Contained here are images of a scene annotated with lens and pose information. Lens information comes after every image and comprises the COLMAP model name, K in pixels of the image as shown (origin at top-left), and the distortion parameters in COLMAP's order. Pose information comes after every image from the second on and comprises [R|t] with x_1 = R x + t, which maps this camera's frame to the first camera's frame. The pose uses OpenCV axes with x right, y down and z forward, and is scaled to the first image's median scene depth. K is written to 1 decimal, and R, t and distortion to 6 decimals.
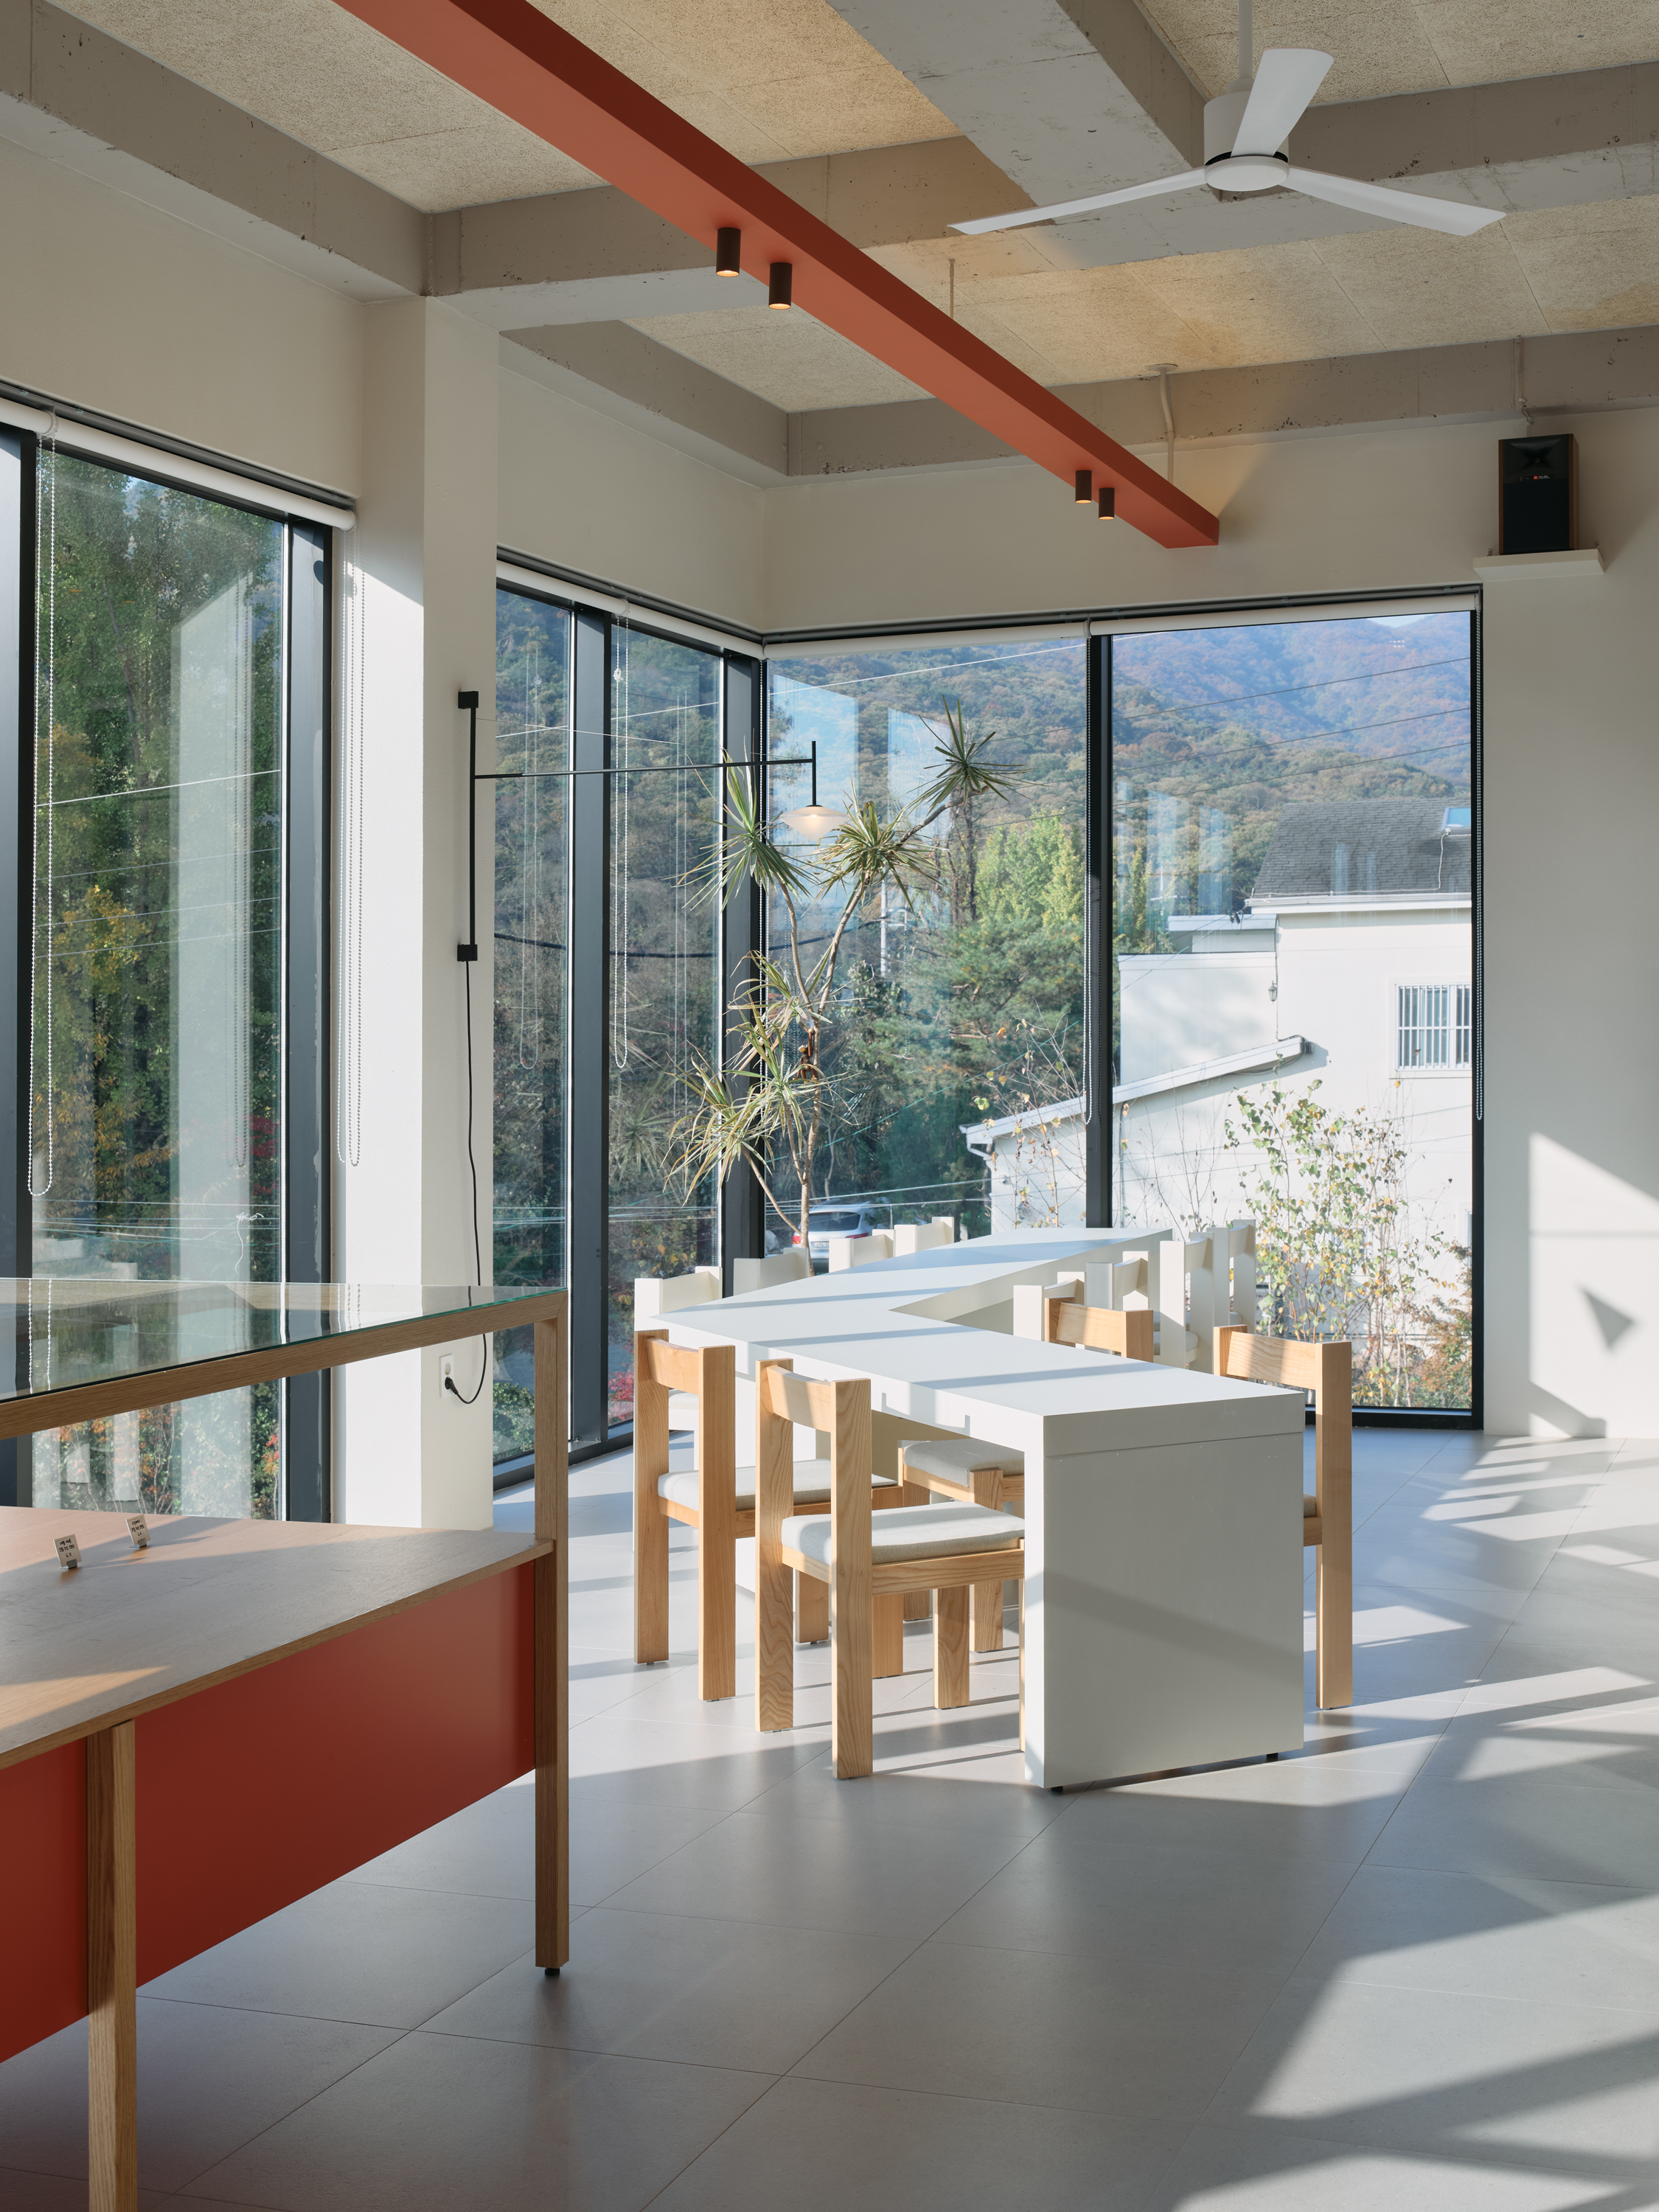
lens RADIAL K [[2628.0, 0, 829.5], [0, 2628.0, 1106.0], [0, 0, 1]] dist [-0.032244, -0.027644]
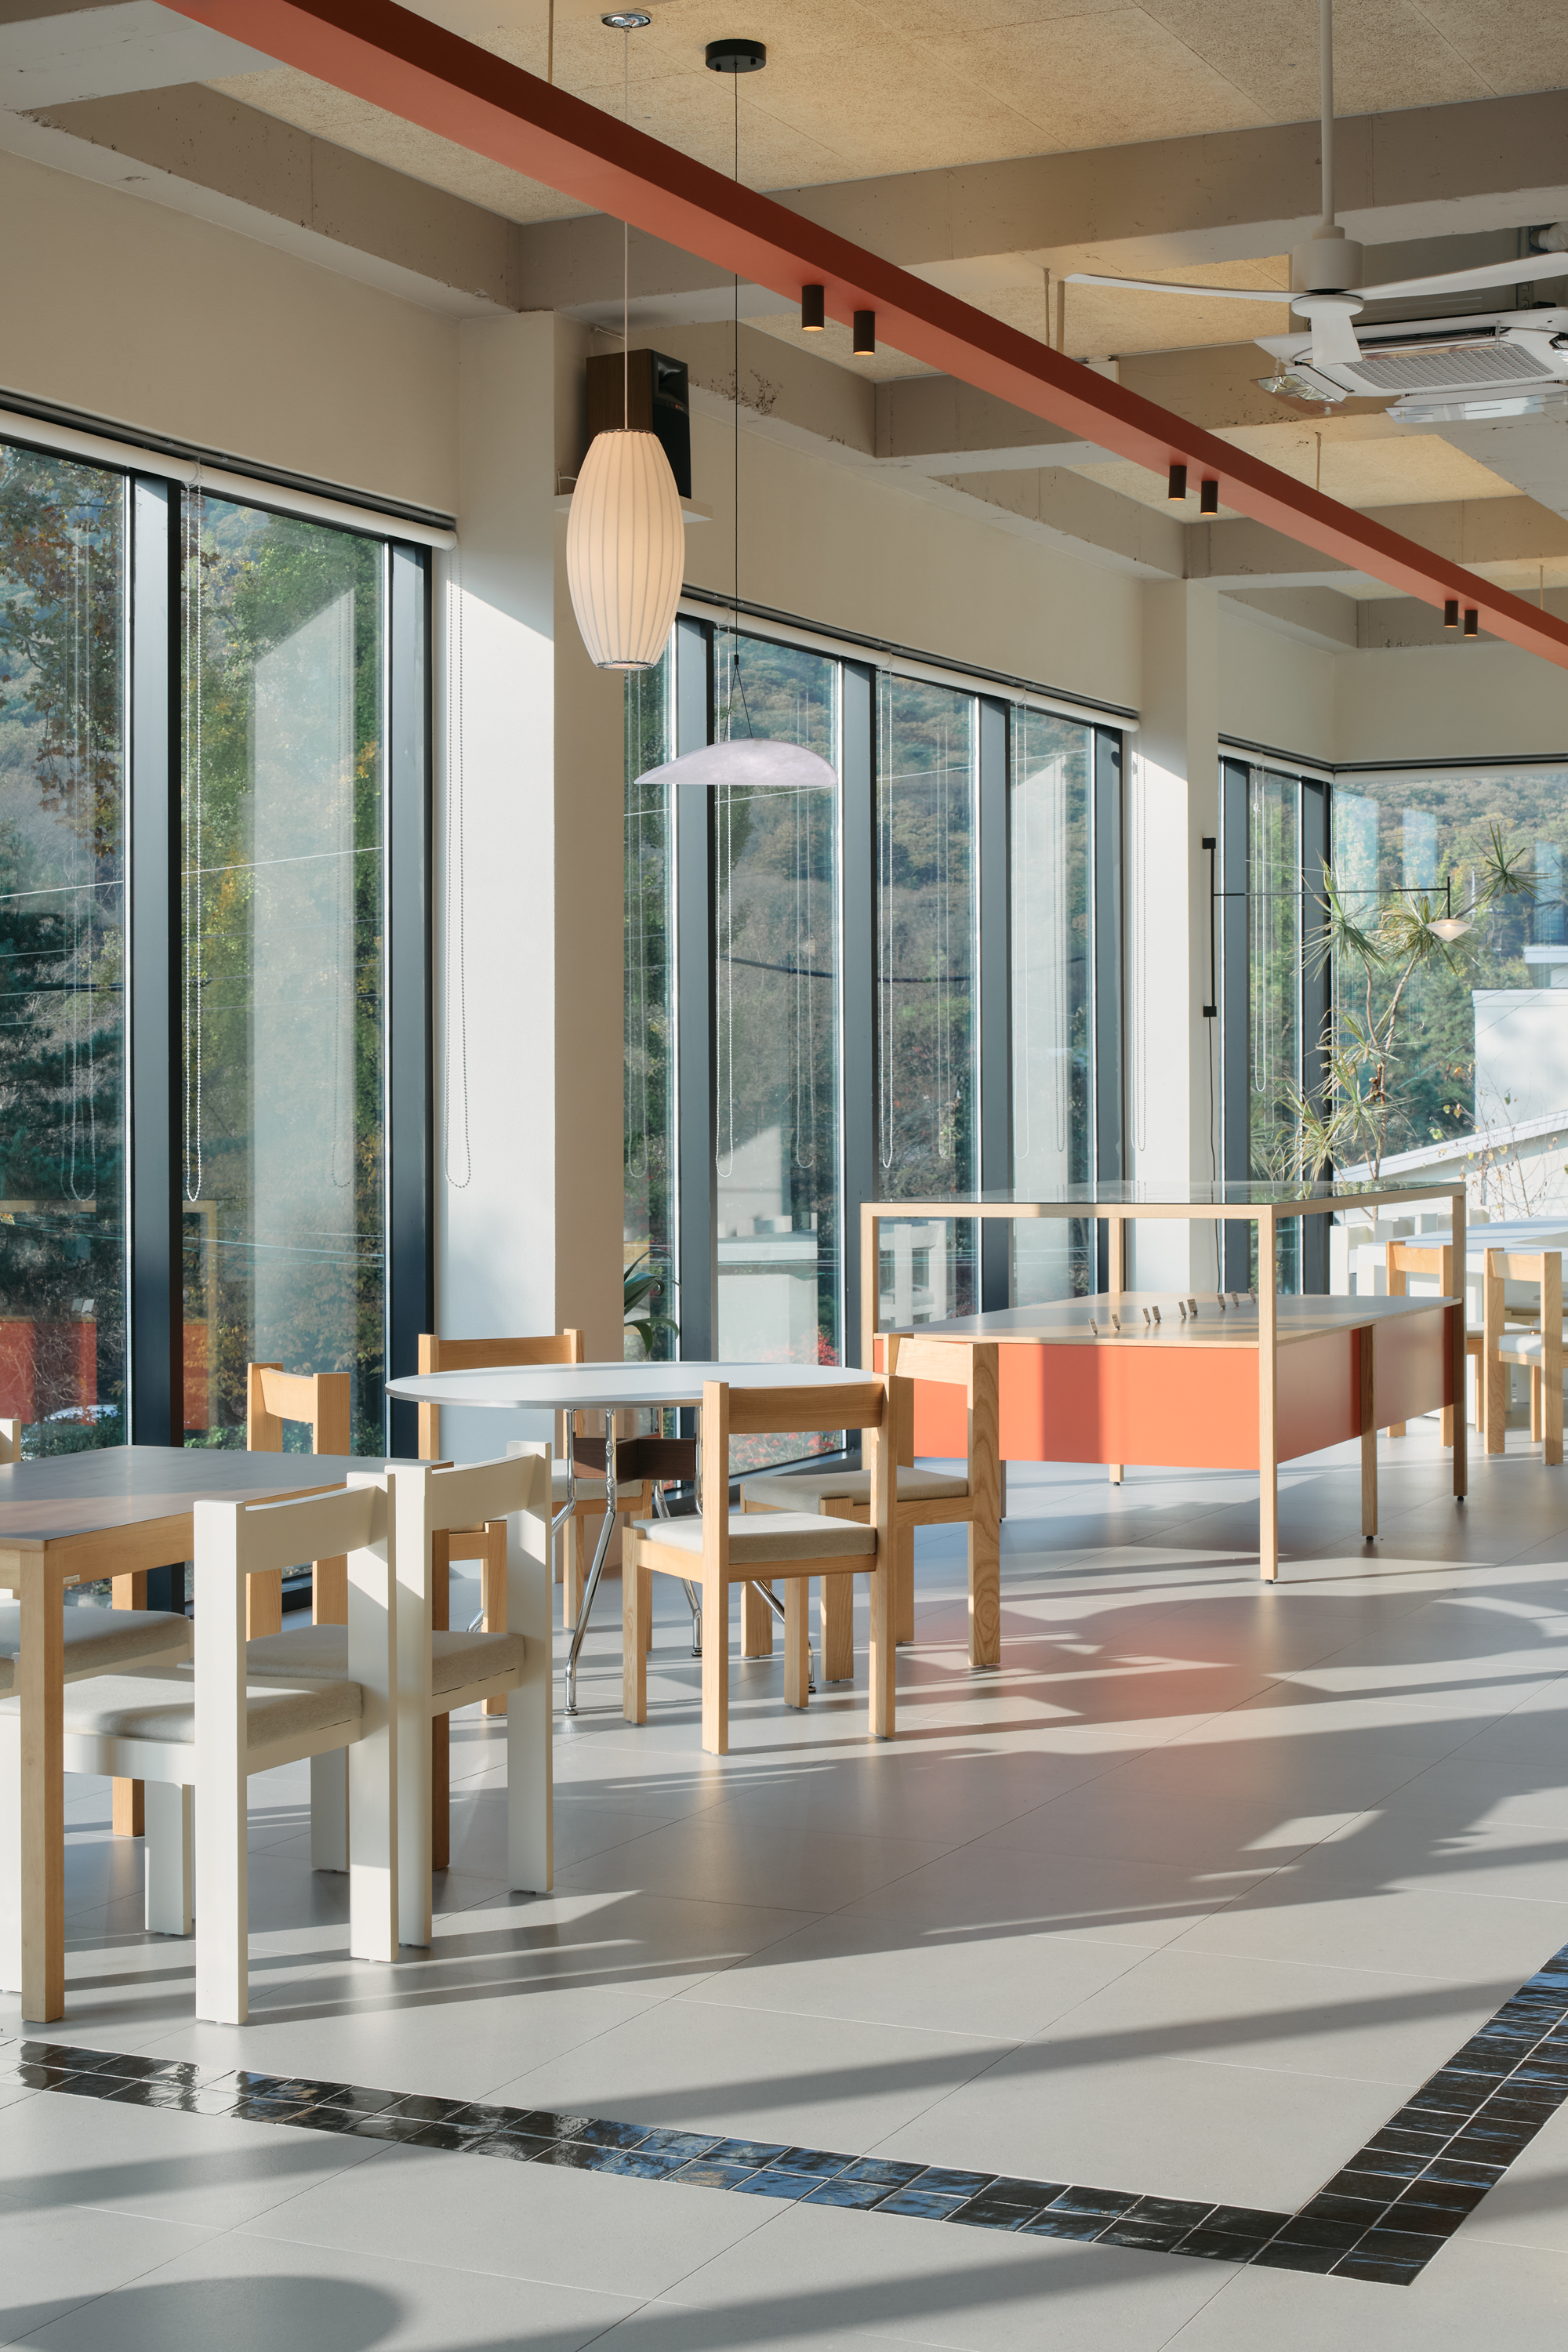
lens RADIAL K [[3451.2, 0, 780.6], [0, 3451.2, 1030.6], [0, 0, 1]] dist [-0.036663, -0.040195]
pose [[0.997968, 0.010963, -0.062764, -0.202126], [-0.013465, 0.999126, -0.039572, 0.026875], [0.062275, 0.040337, 0.997244, -0.773426]]
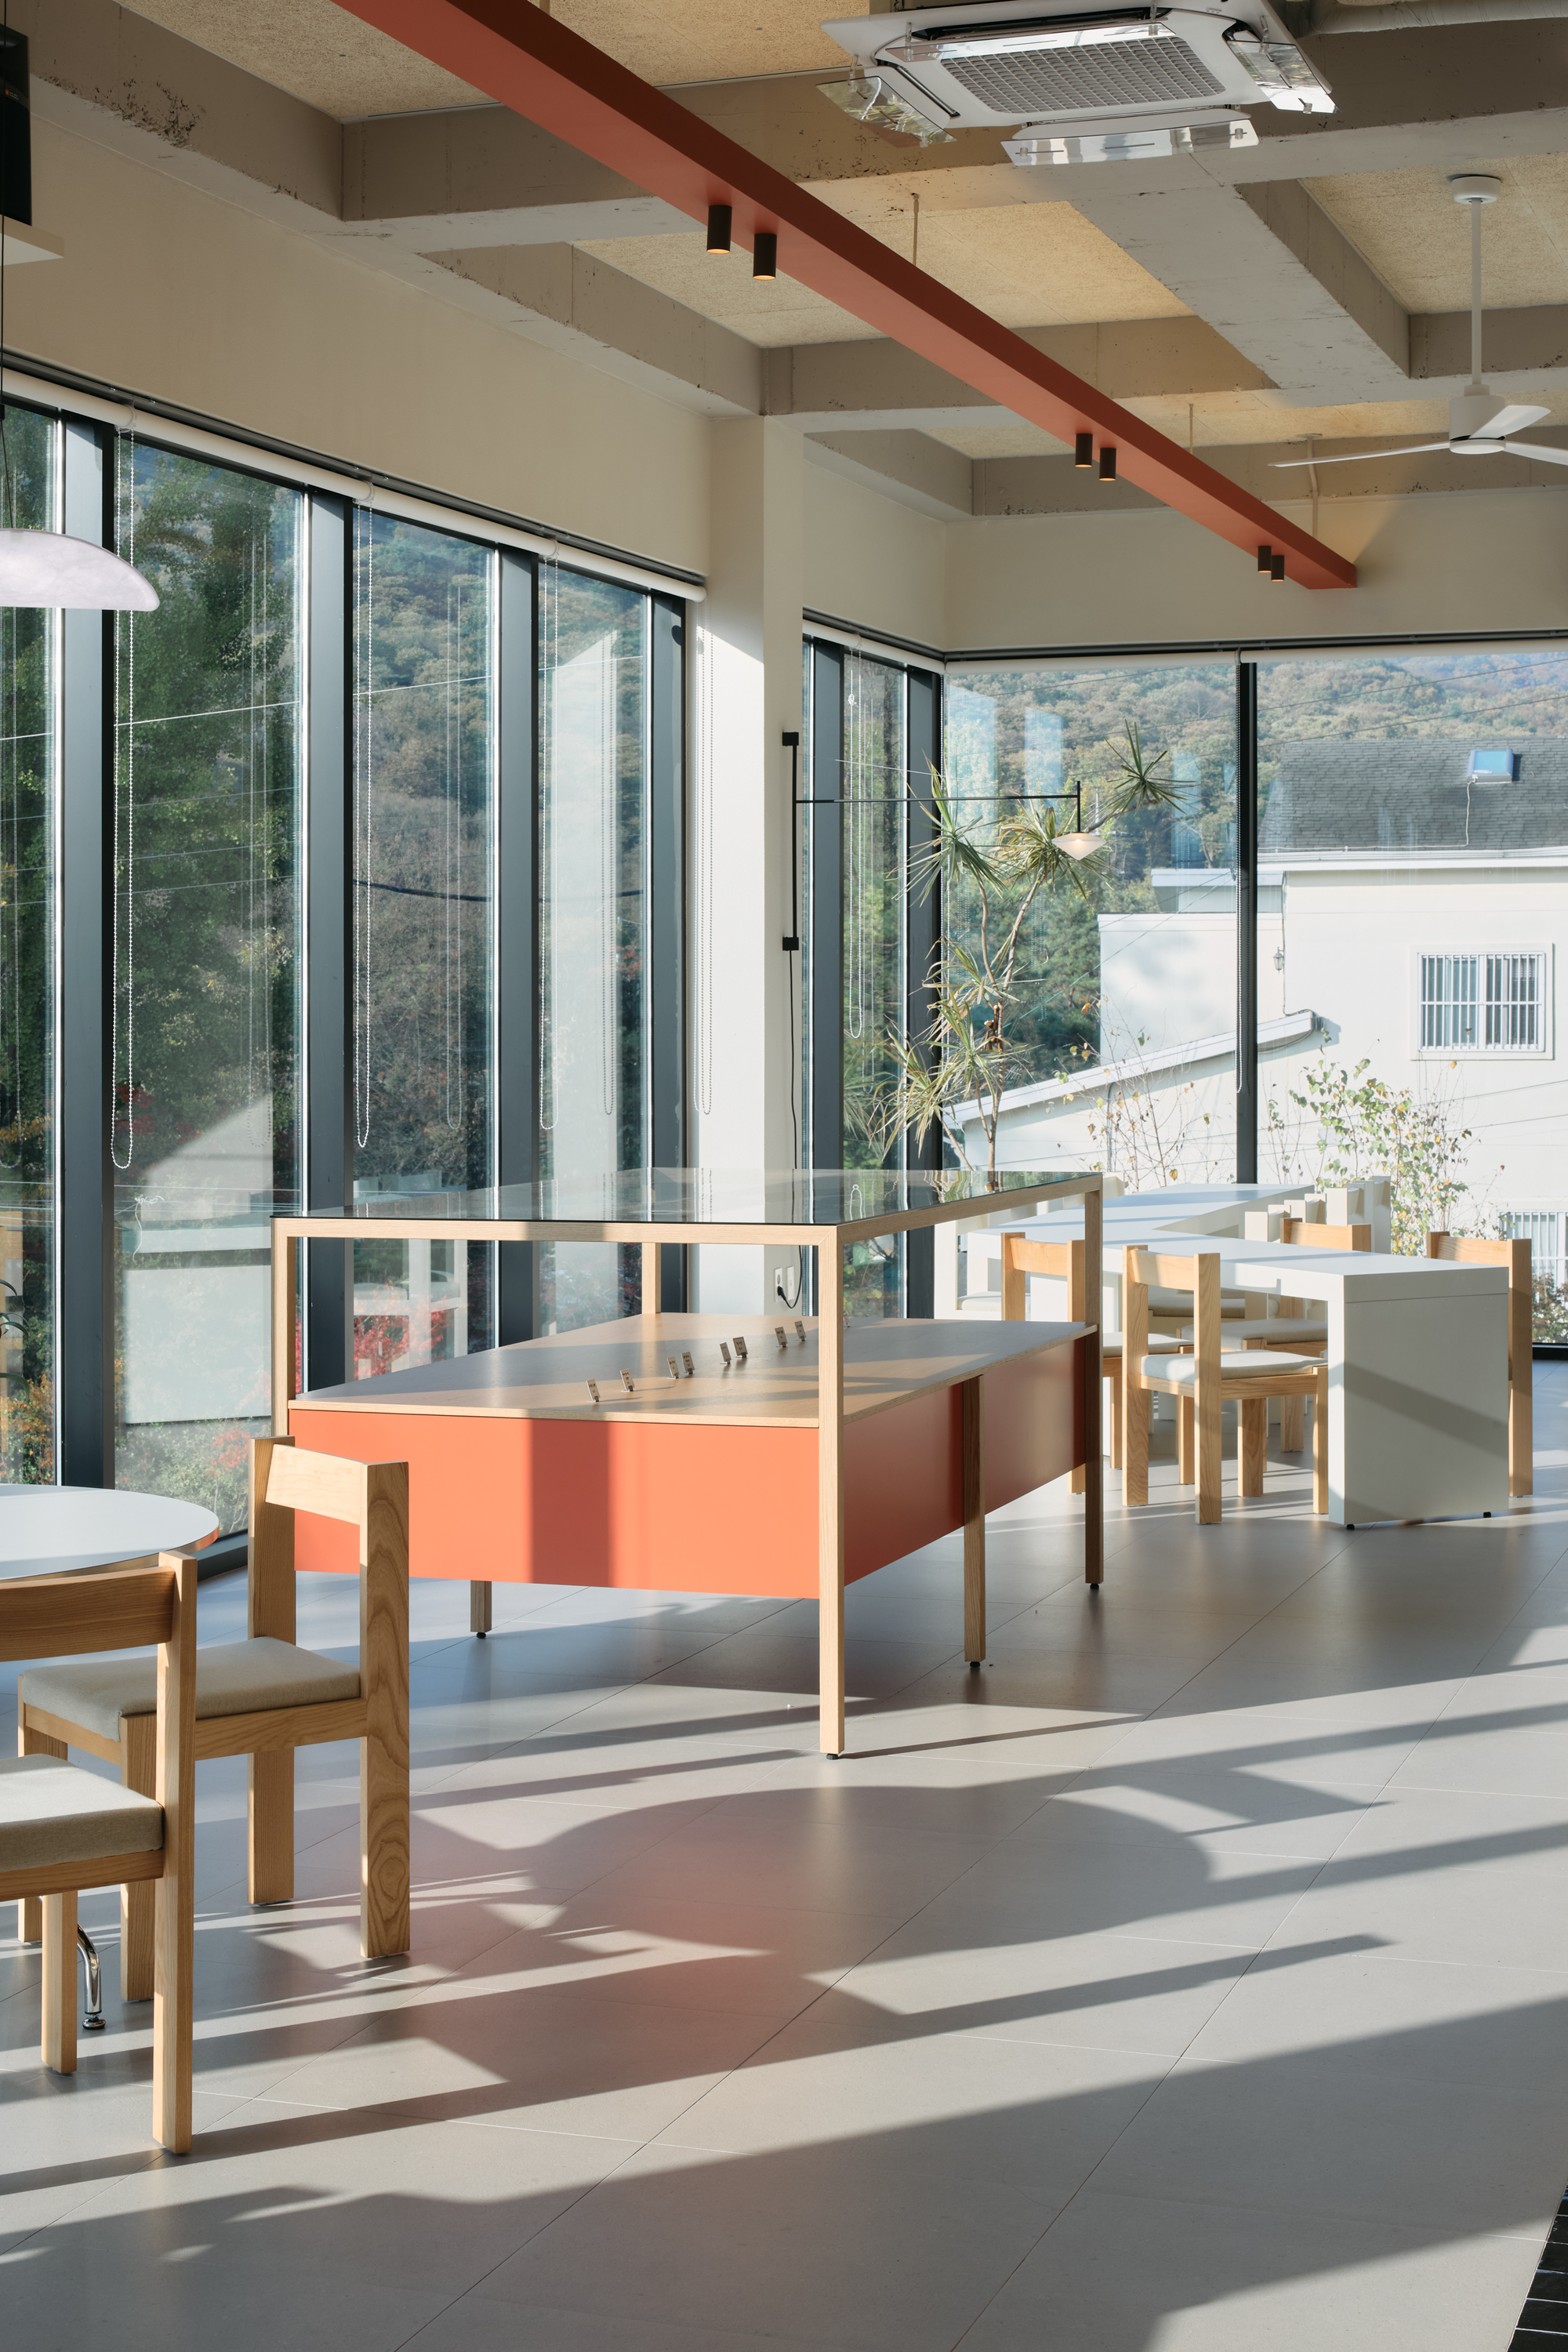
lens RADIAL K [[3446.1, 0, 788.8], [0, 3446.1, 926.4], [0, 0, 1]] dist [-0.037733, -0.057252]
pose [[0.998805, 0.014320, 0.046733, -0.167072], [-0.012077, 0.998777, -0.047941, 0.008852], [-0.047363, 0.047319, 0.997756, -0.483092]]
